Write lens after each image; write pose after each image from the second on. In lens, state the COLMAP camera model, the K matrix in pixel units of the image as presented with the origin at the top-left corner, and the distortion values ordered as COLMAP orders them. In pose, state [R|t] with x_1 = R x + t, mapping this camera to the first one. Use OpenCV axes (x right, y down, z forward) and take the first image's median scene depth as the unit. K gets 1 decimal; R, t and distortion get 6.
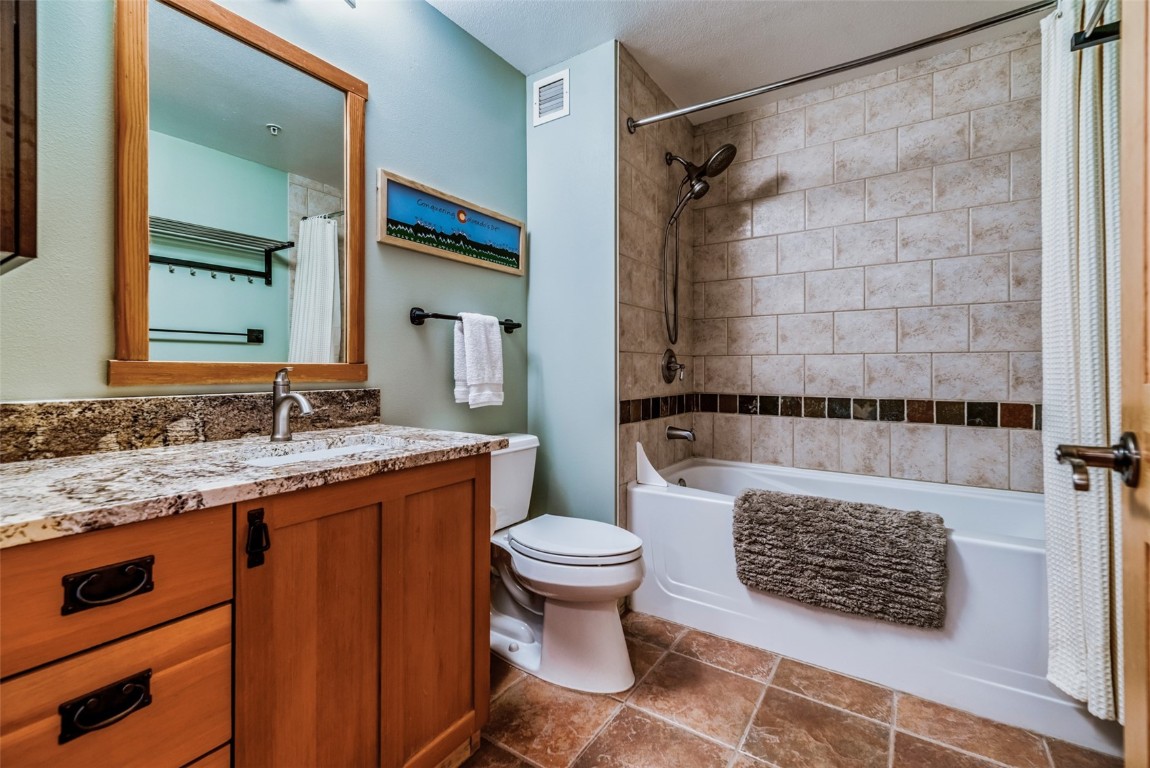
lens RADIAL K [[502.0, 0, 568.1], [0, 502.0, 363.2], [0, 0, 1]] dist [0.004666, 0.002139]
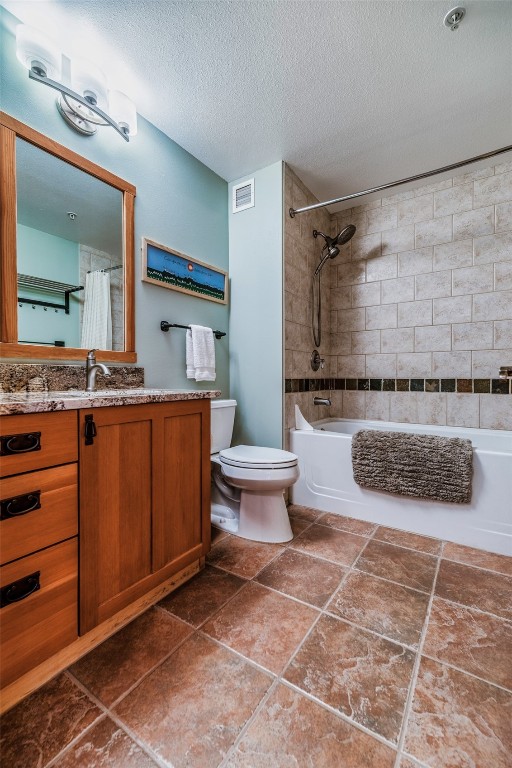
lens RADIAL K [[335.3, 0, 255.6], [0, 335.3, 382.3], [0, 0, 1]] dist [0.004666, 0.002139]
pose [[0.999961, -0.002363, 0.008492, -0.004845], [0.002240, 0.999894, 0.014419, 0.077737], [-0.008525, -0.014399, 0.999860, -0.127787]]
